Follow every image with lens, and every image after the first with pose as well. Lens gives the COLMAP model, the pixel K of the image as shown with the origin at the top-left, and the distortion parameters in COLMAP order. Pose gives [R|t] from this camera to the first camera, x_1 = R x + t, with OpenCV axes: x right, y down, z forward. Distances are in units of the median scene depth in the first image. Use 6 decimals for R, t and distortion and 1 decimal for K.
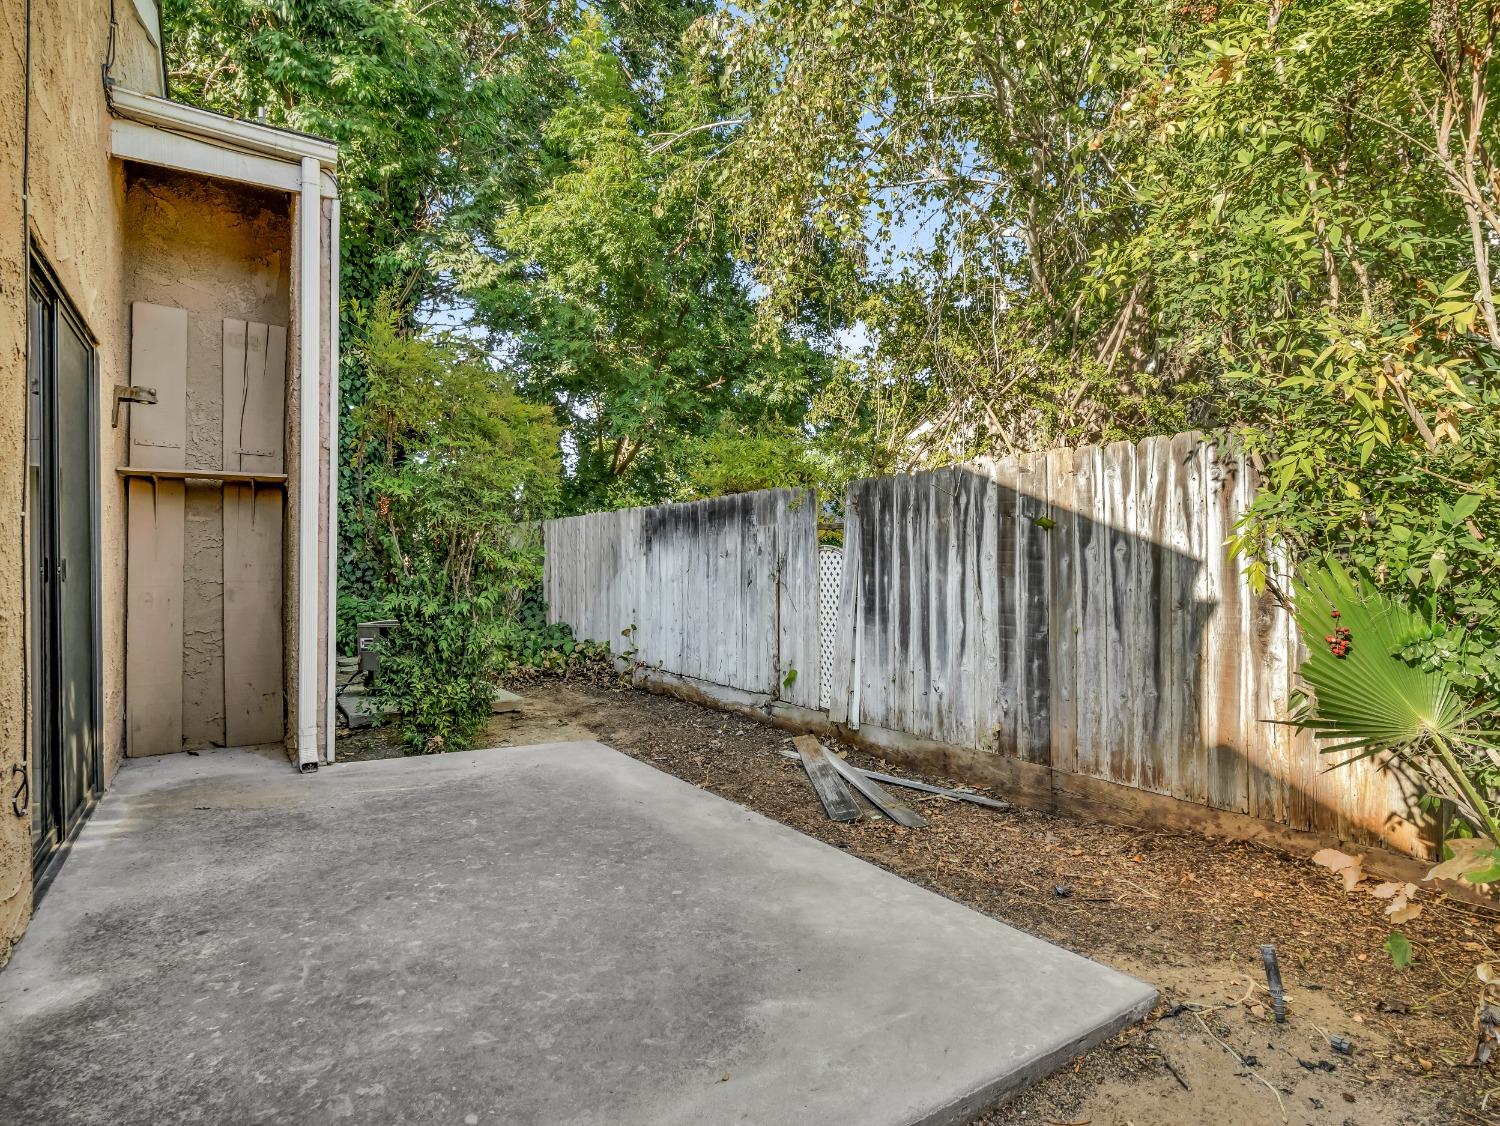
lens RADIAL K [[757.2, 0, 739.9], [0, 757.2, 567.8], [0, 0, 1]] dist [-0.010628, 0.000310]
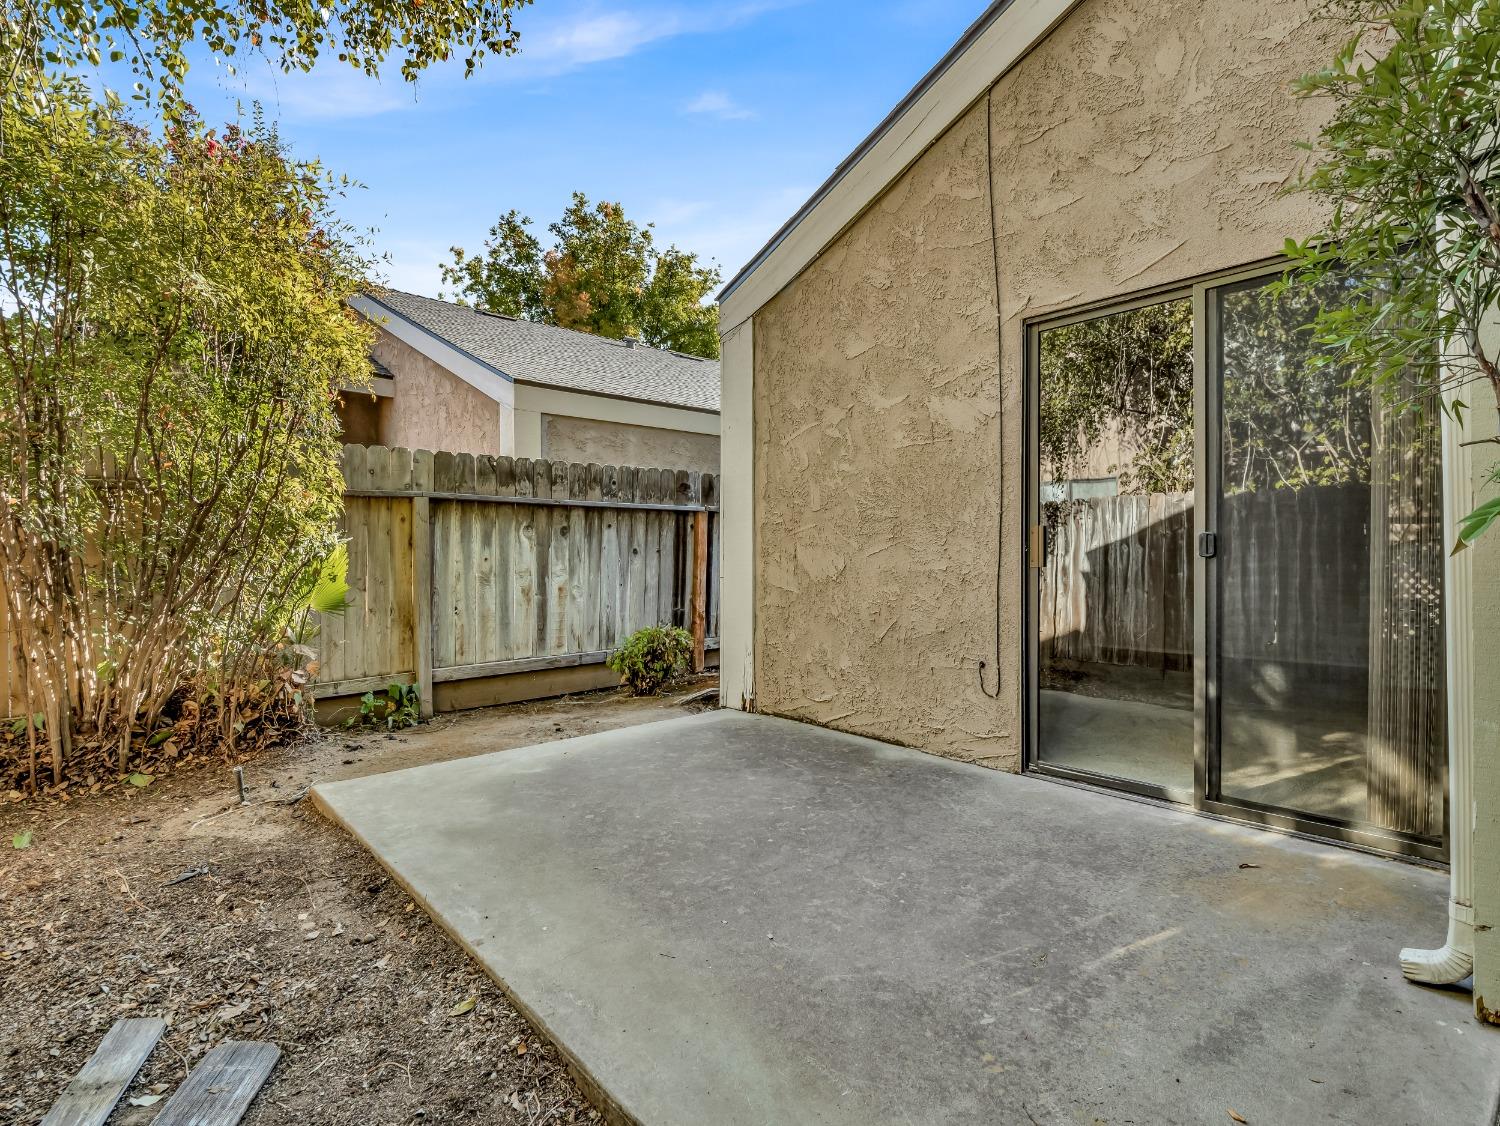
lens RADIAL K [[757.2, 0, 739.9], [0, 757.2, 567.8], [0, 0, 1]] dist [-0.010628, 0.000310]
pose [[-0.990464, 0.004101, -0.137712, -0.139499], [0.001962, 0.999875, 0.015662, 0.014980], [0.137759, 0.015243, -0.990349, 1.978196]]
